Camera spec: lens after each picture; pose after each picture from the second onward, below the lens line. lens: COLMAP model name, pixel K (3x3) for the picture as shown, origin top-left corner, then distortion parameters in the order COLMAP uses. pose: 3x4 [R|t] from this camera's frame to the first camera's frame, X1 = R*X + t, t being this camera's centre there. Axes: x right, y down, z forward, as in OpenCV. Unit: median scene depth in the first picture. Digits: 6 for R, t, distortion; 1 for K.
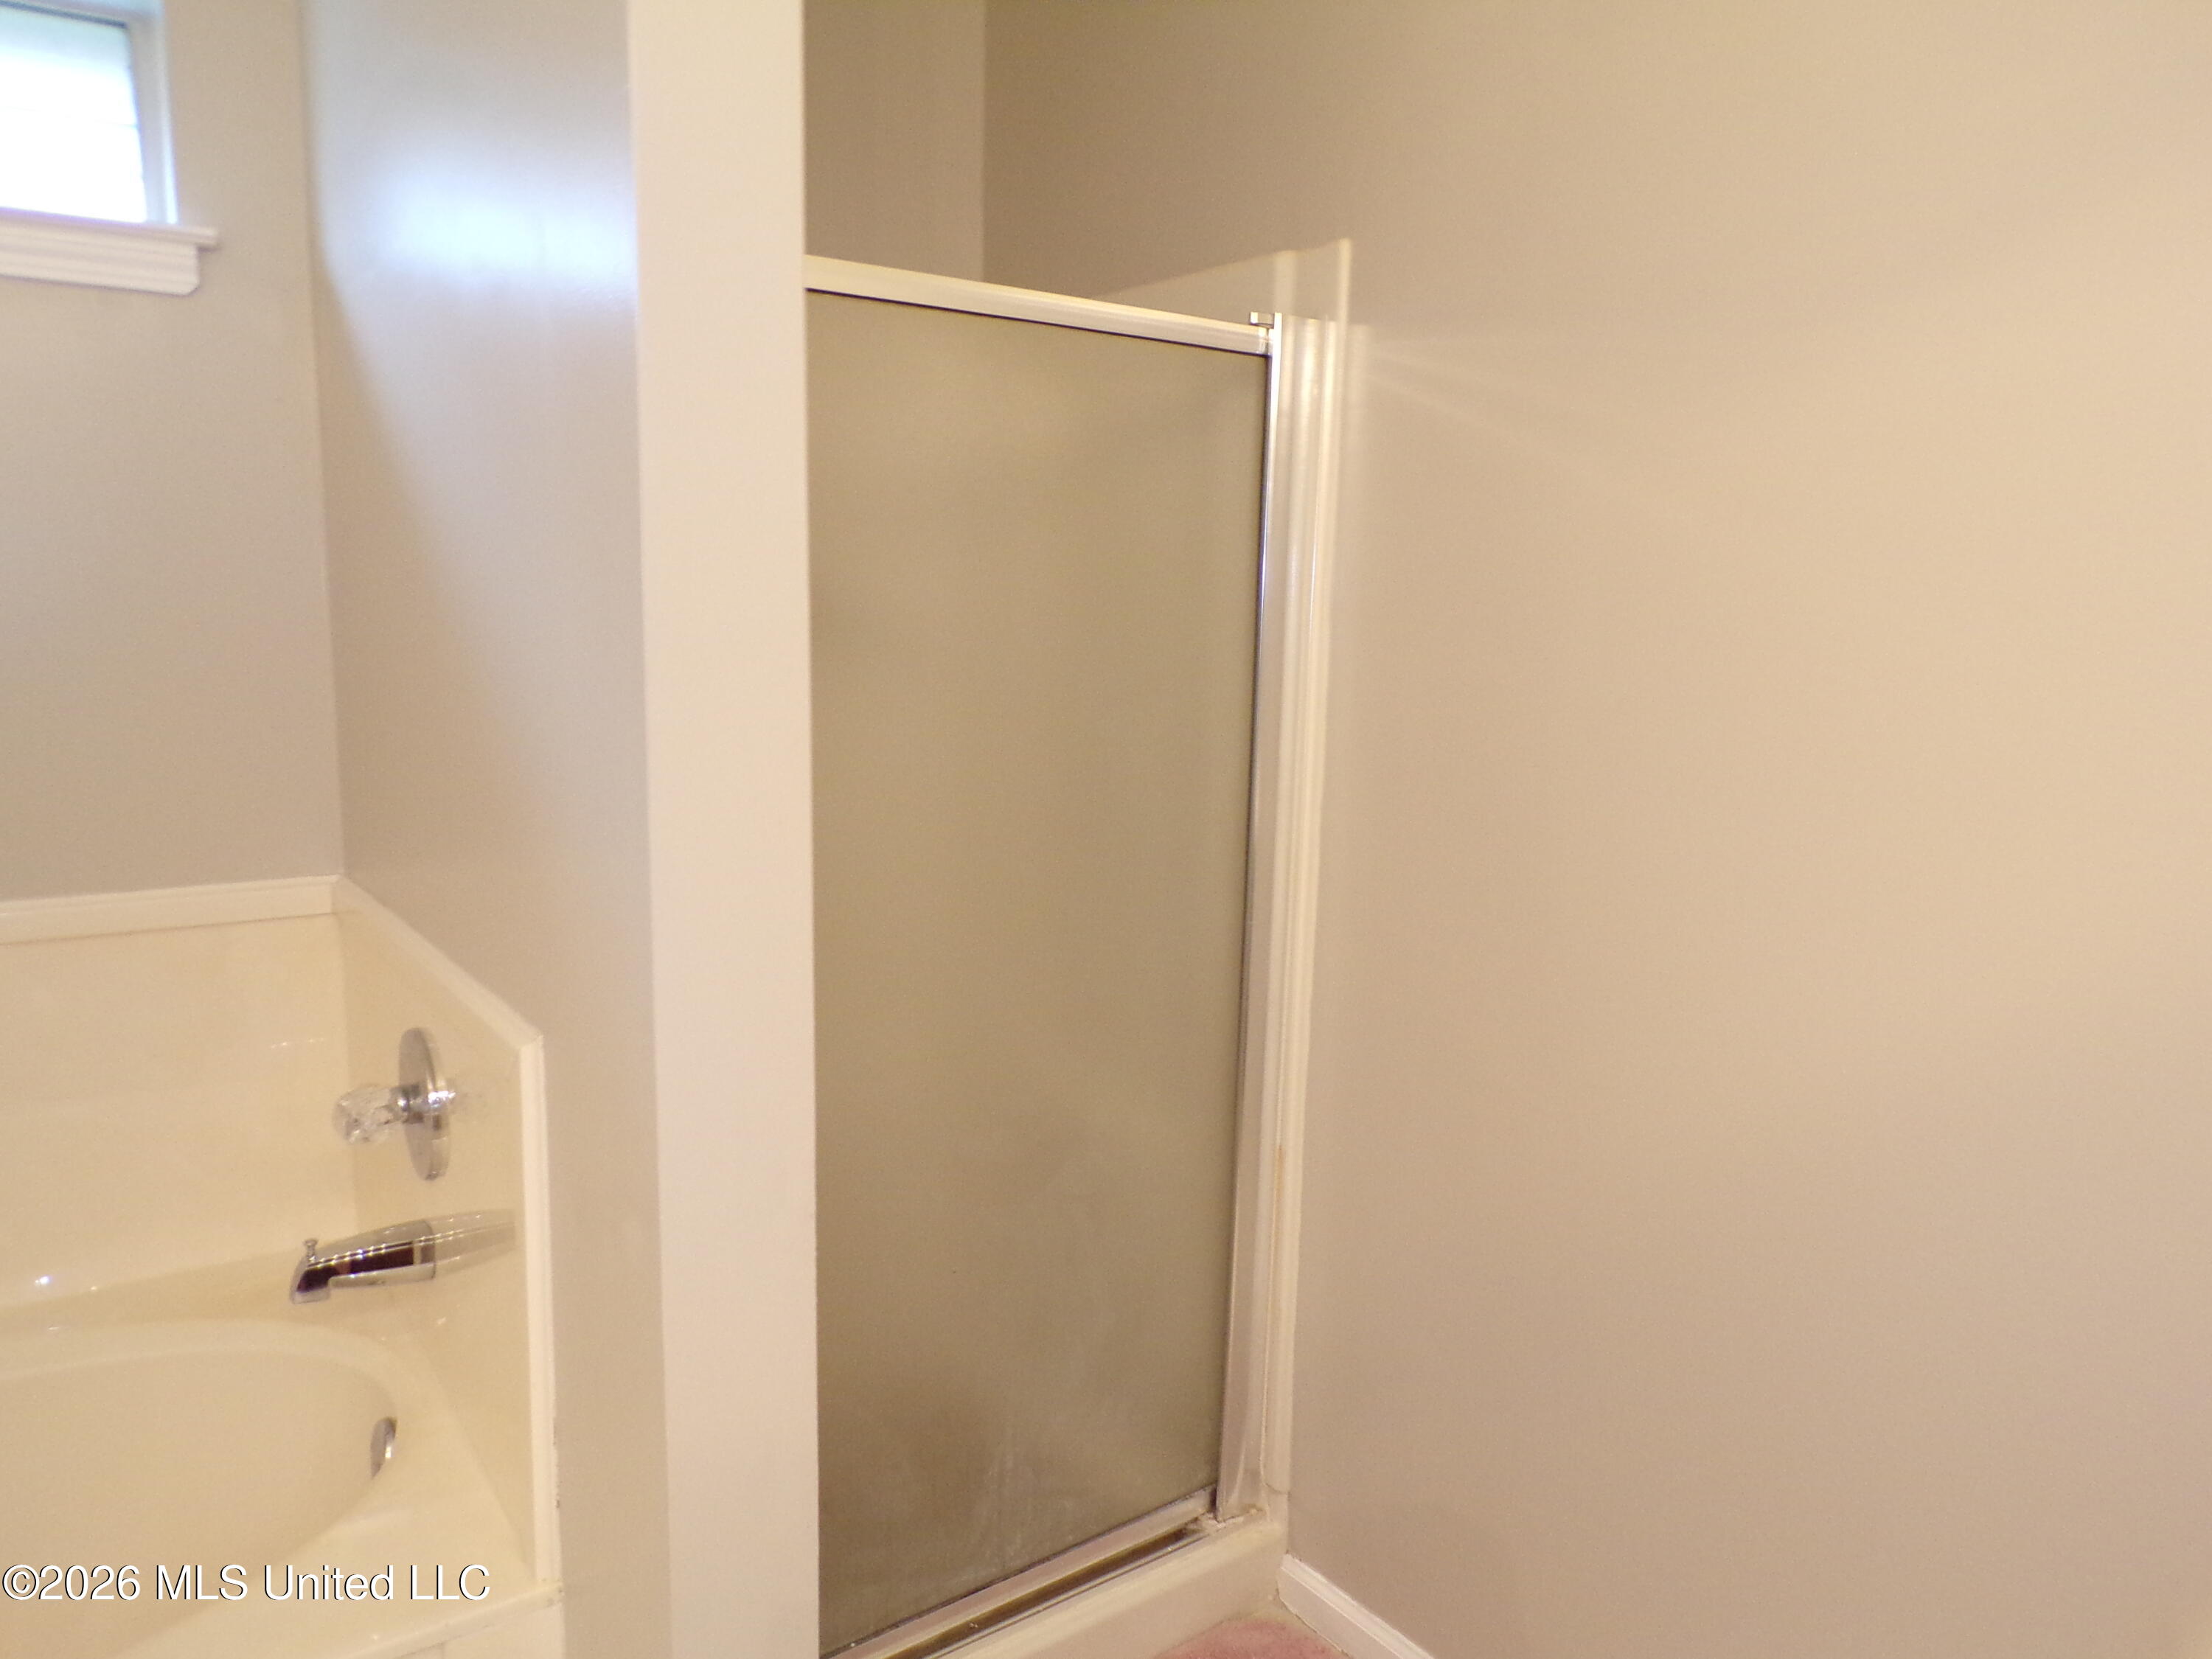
lens RADIAL K [[1537.7, 0, 1104.4], [0, 1537.7, 836.7], [0, 0, 1]] dist [-0.095114, 0.082440]
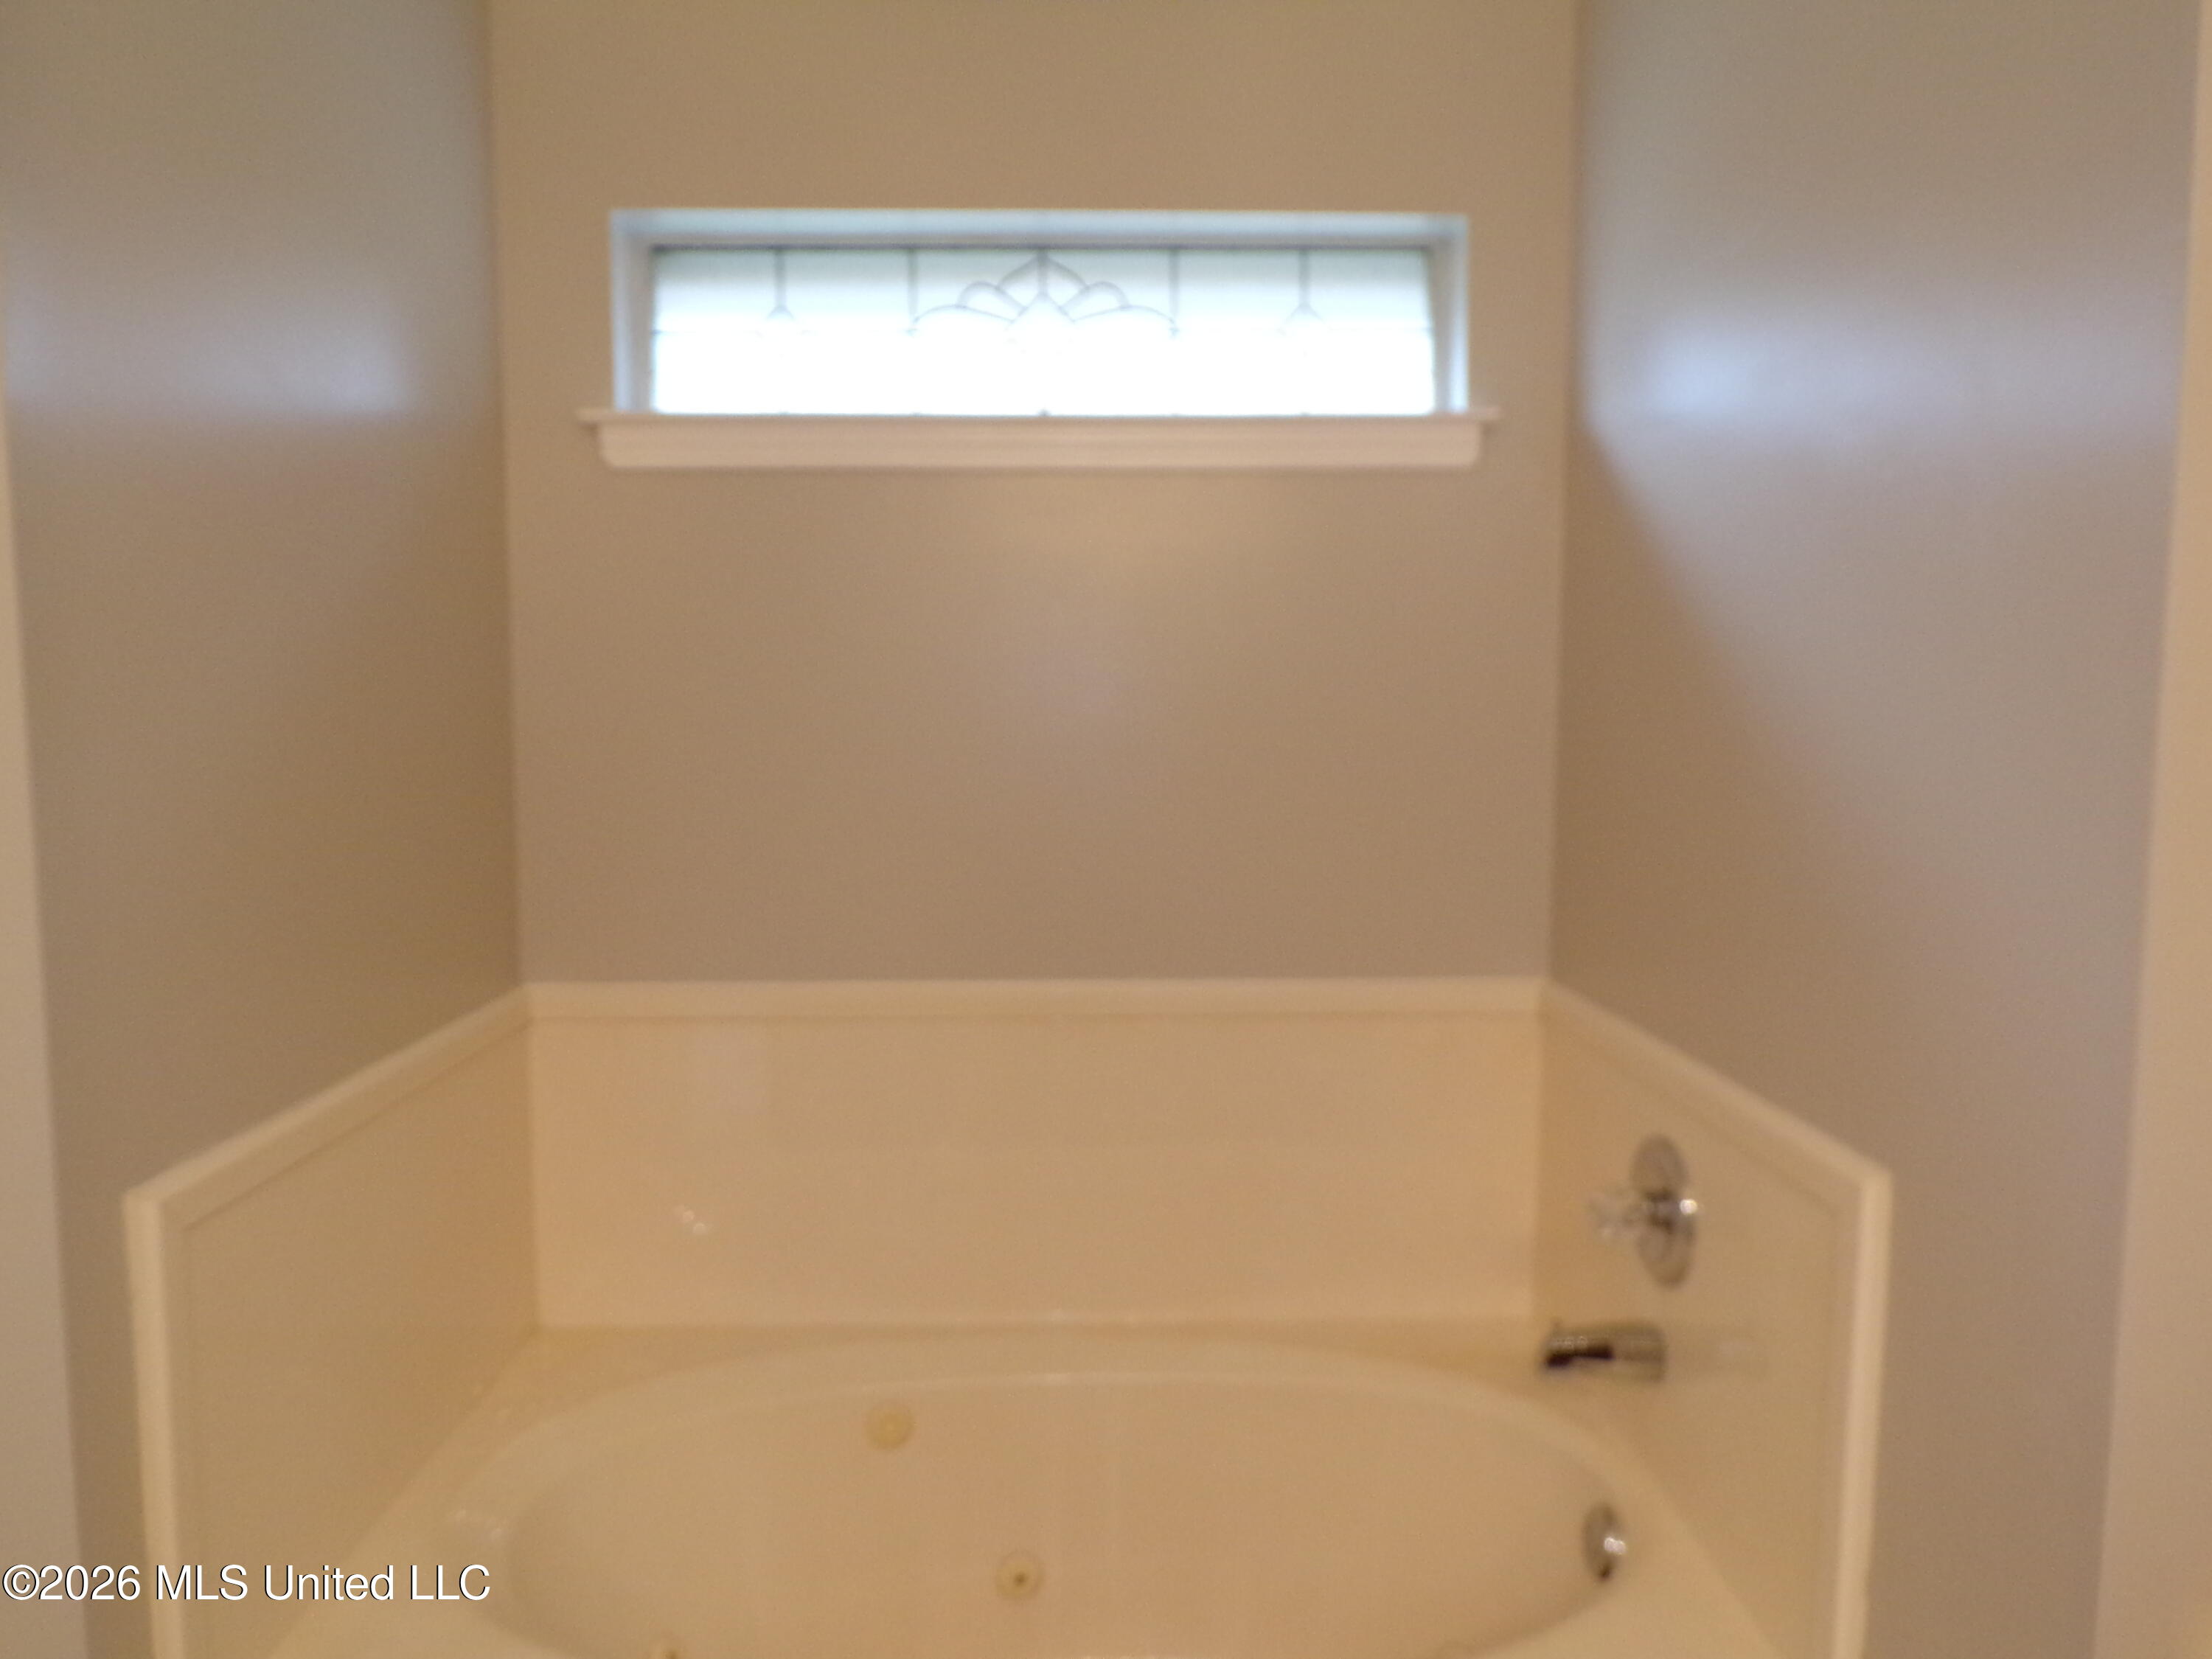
lens RADIAL K [[1521.6, 0, 1107.6], [0, 1521.6, 839.6], [0, 0, 1]] dist [-0.015136, 0.024029]
pose [[0.817298, 0.027878, -0.575540, -0.157411], [-0.066132, 0.996767, -0.045629, -0.005754], [0.572407, 0.075355, 0.816500, -0.093844]]
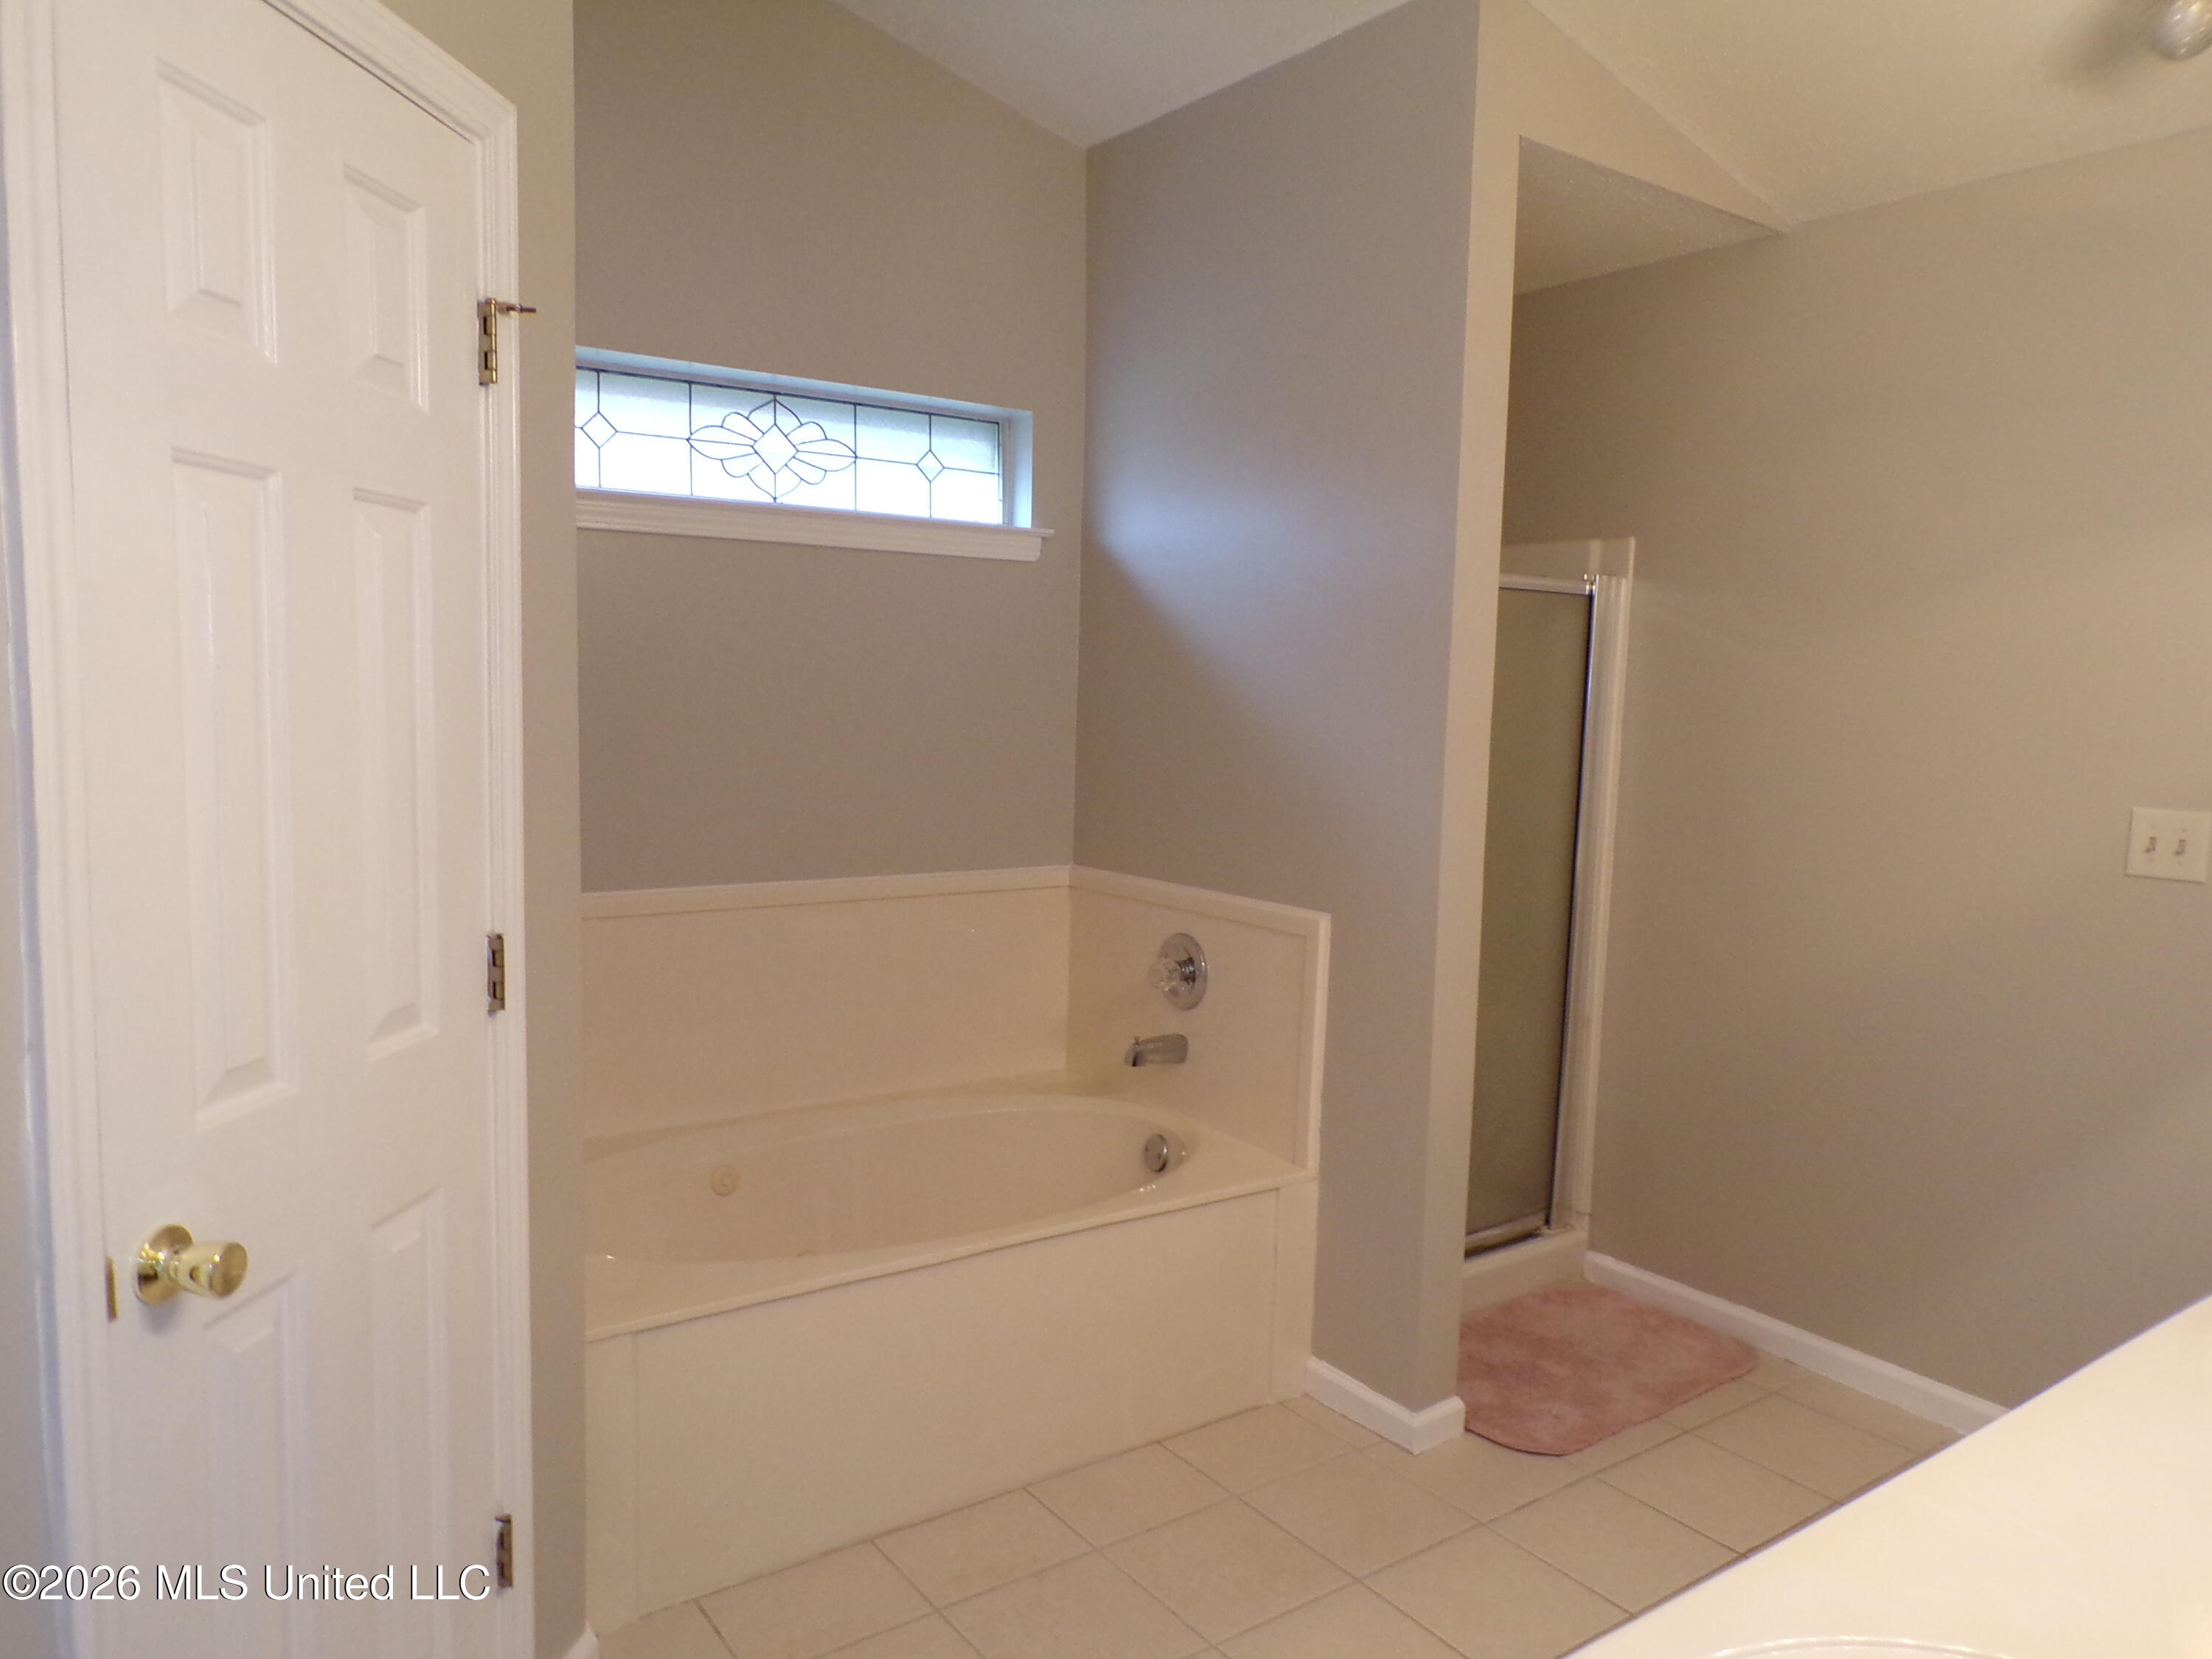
lens RADIAL K [[1521.6, 0, 1107.6], [0, 1521.6, 839.6], [0, 0, 1]] dist [-0.015136, 0.024029]
pose [[0.999800, -0.000112, -0.020003, -0.479342], [-0.000831, 0.998887, -0.047153, 0.091564], [0.019986, 0.047161, 0.998687, -0.957376]]
